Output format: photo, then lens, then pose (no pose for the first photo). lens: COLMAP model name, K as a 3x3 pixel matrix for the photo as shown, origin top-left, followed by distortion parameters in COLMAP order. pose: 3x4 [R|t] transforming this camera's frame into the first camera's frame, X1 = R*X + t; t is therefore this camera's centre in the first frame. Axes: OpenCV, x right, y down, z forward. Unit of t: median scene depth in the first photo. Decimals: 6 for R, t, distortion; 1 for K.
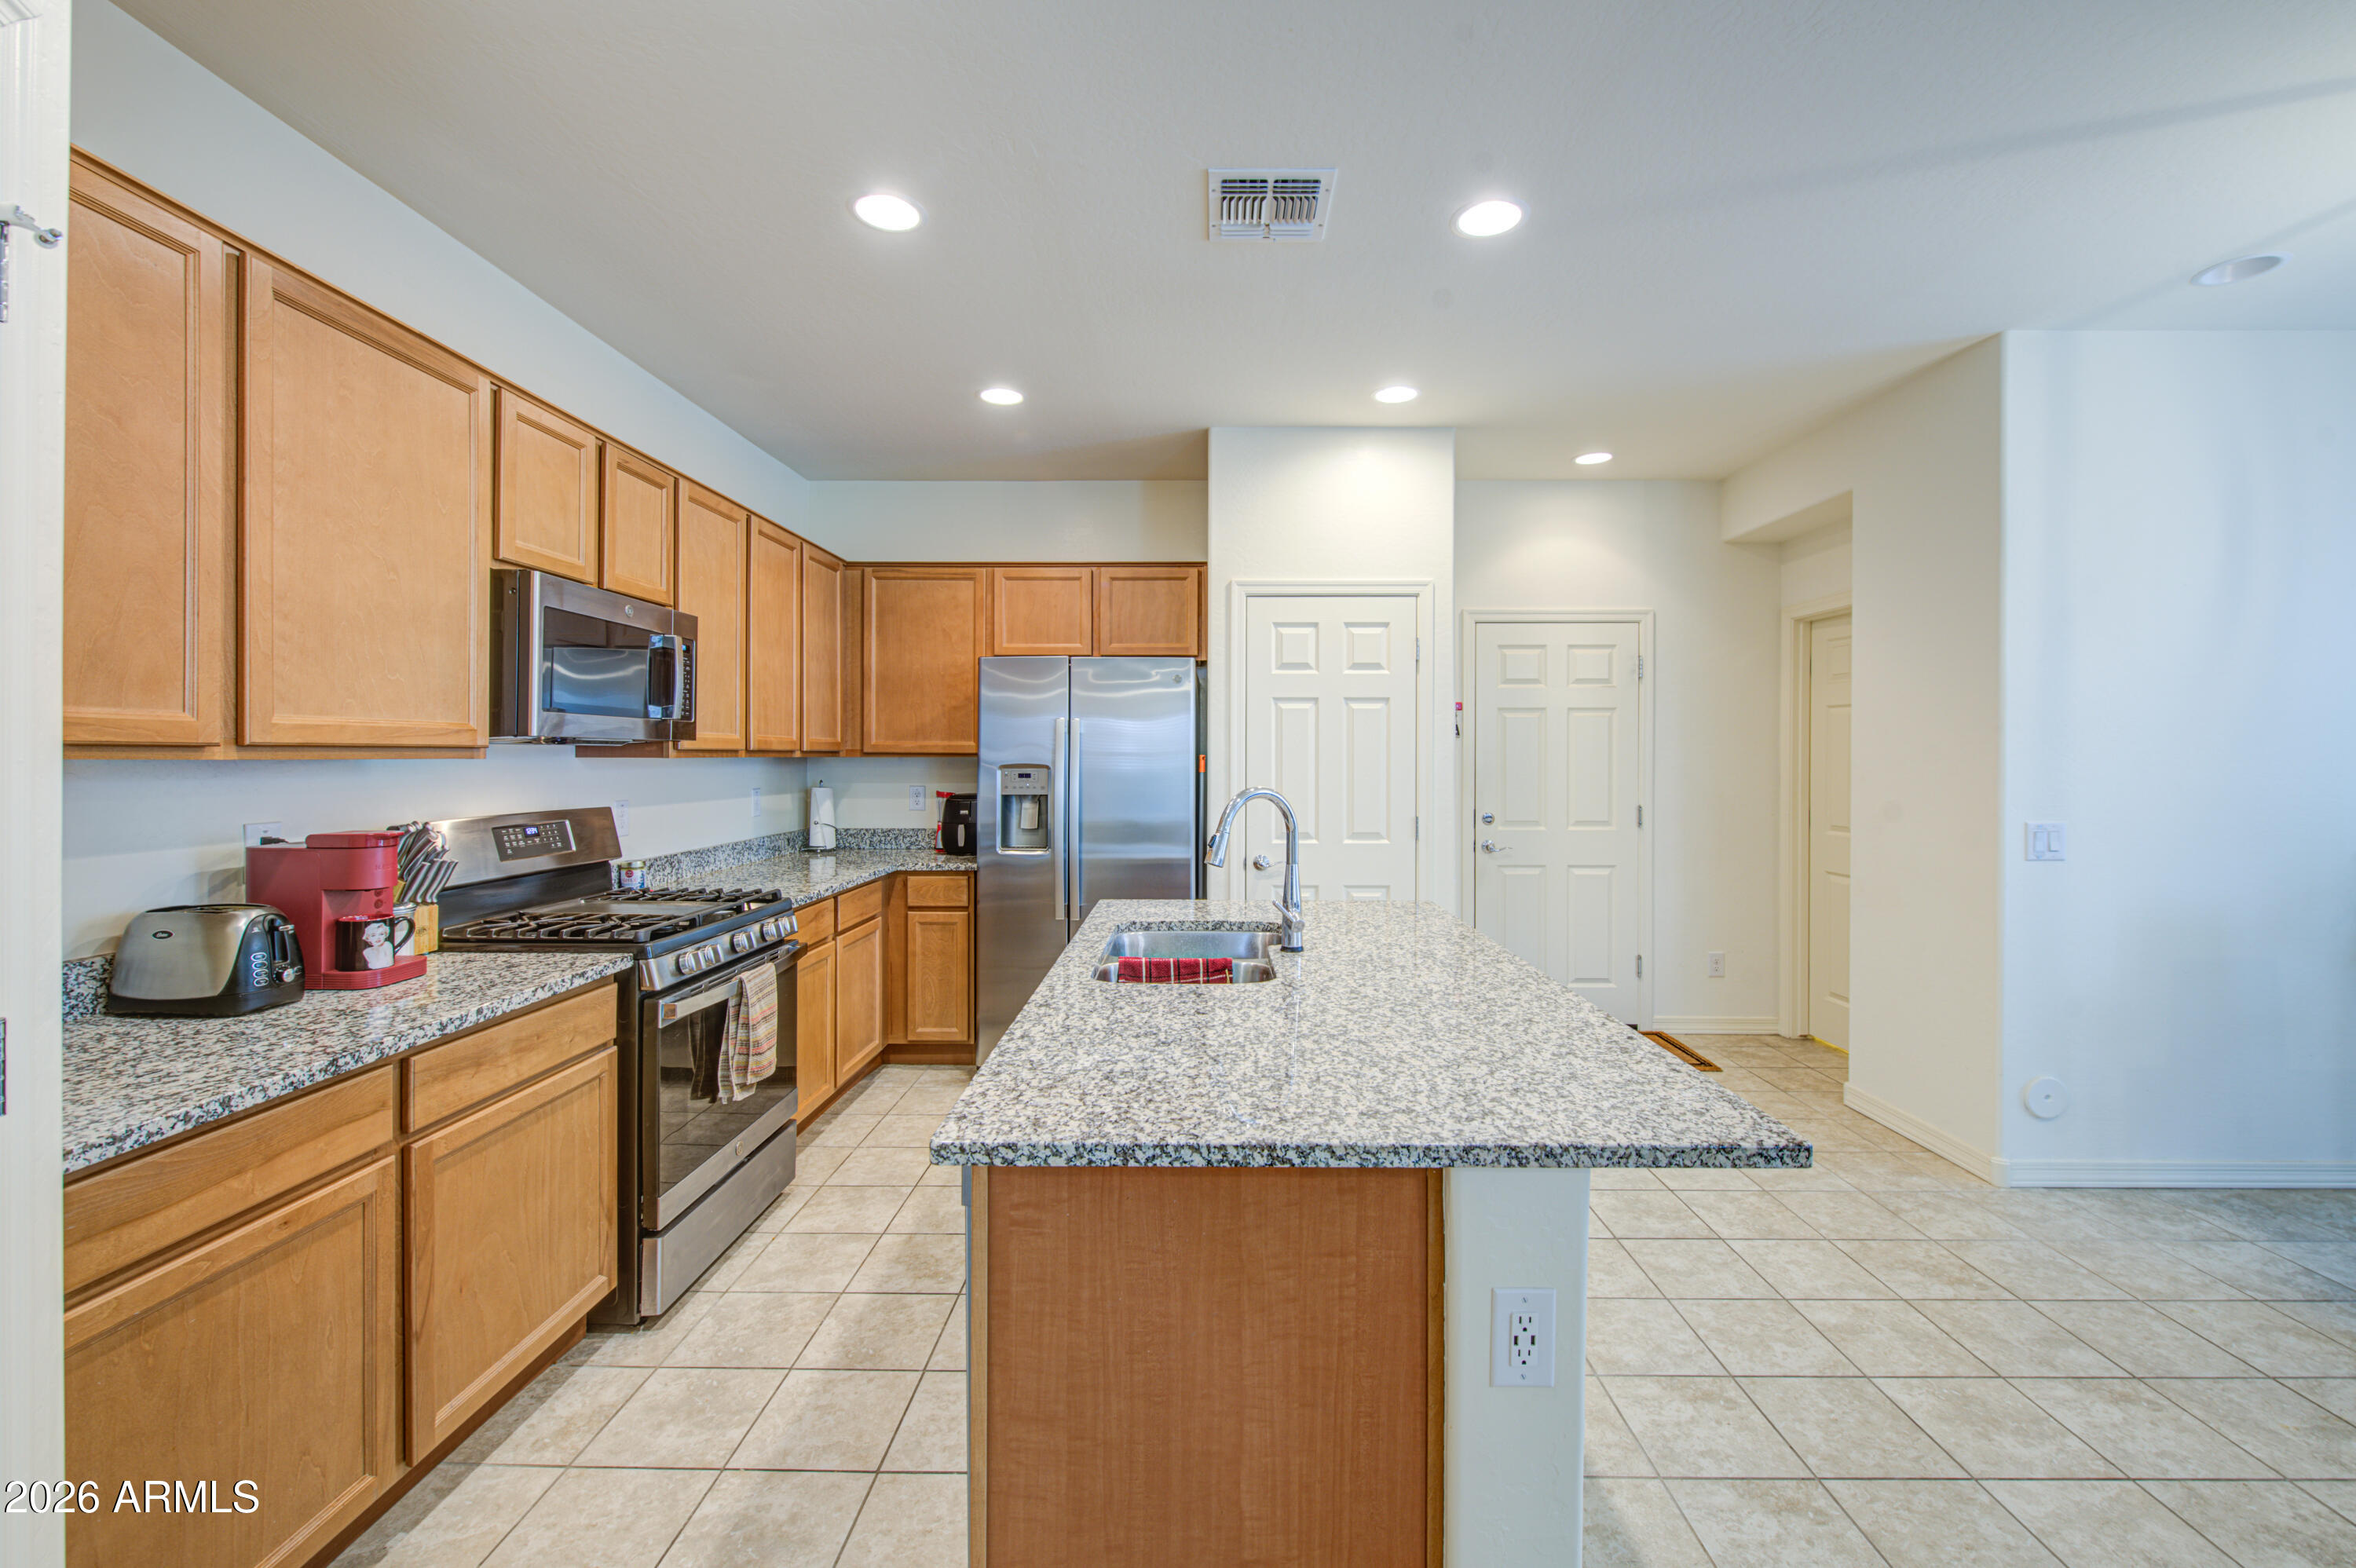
lens RADIAL K [[946.1, 0, 1203.7], [0, 946.1, 760.3], [0, 0, 1]] dist [0.001458, -0.004291]
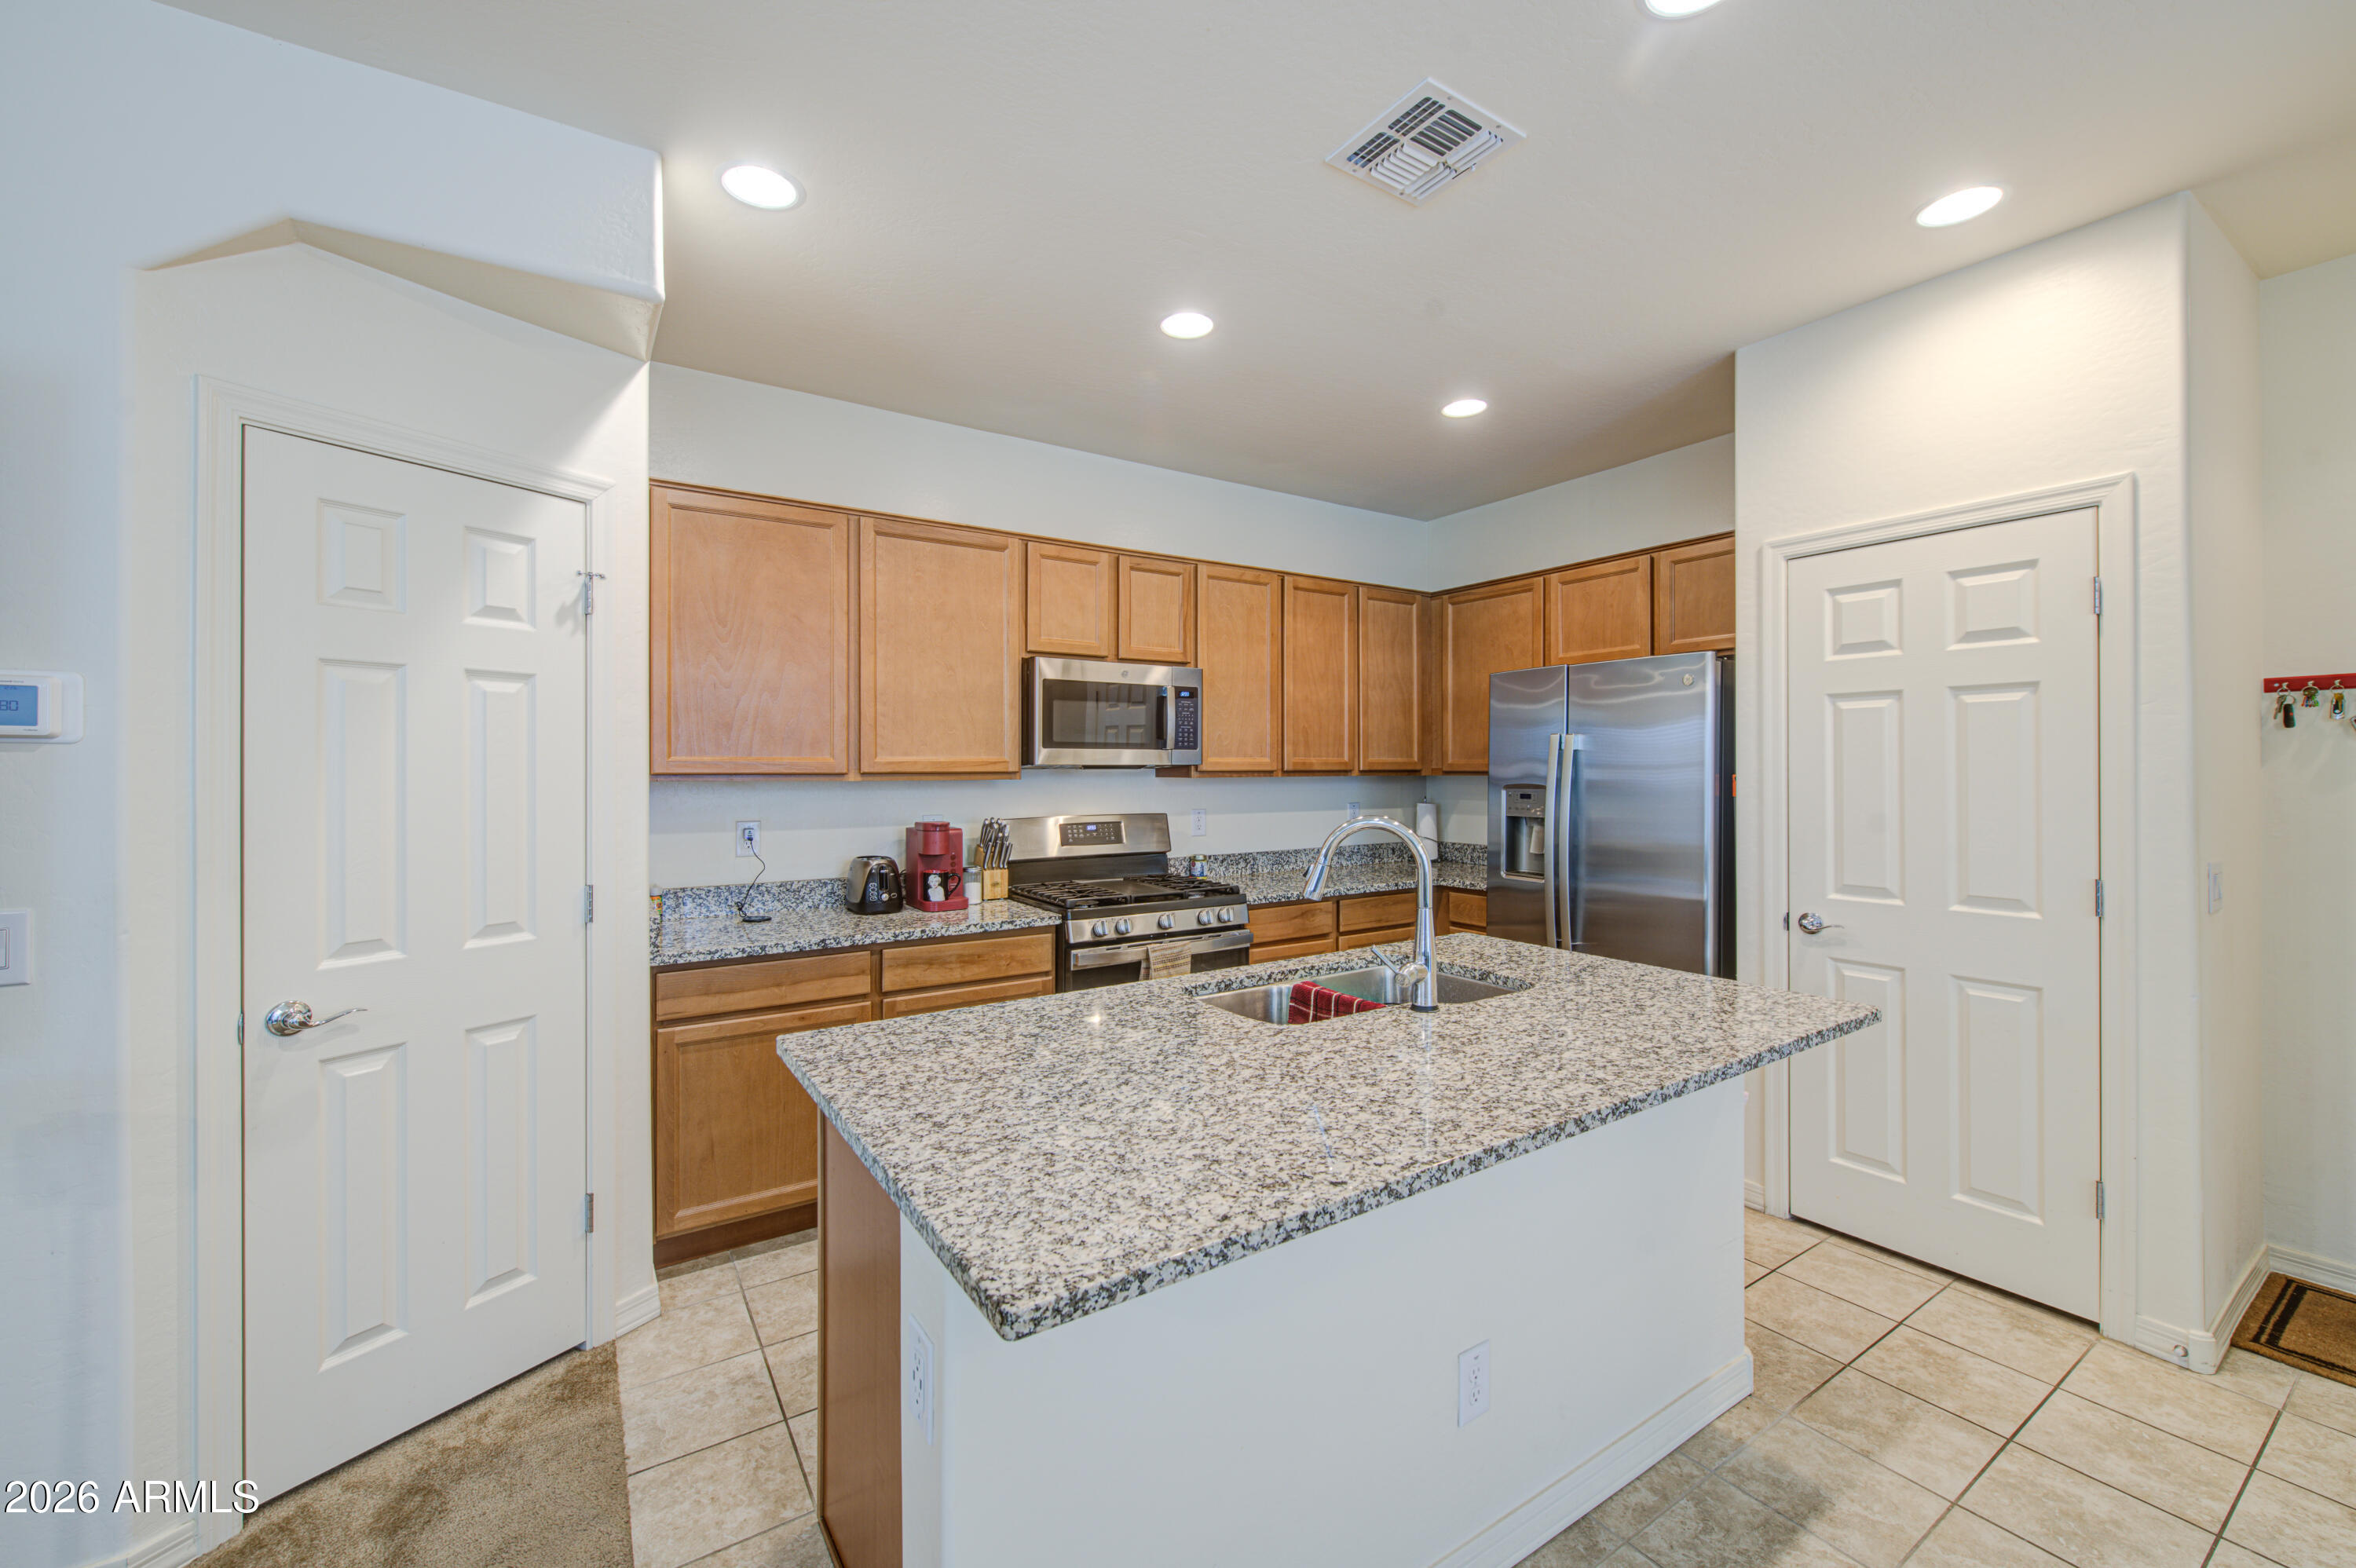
lens RADIAL K [[939.5, 0, 1194.2], [0, 939.5, 771.1], [0, 0, 1]] dist [-0.000512, -0.000294]
pose [[0.561399, -0.002331, -0.827542, 0.504503], [0.000423, 0.999997, -0.002530, -0.008411], [0.827545, 0.001071, 0.561399, 0.263074]]
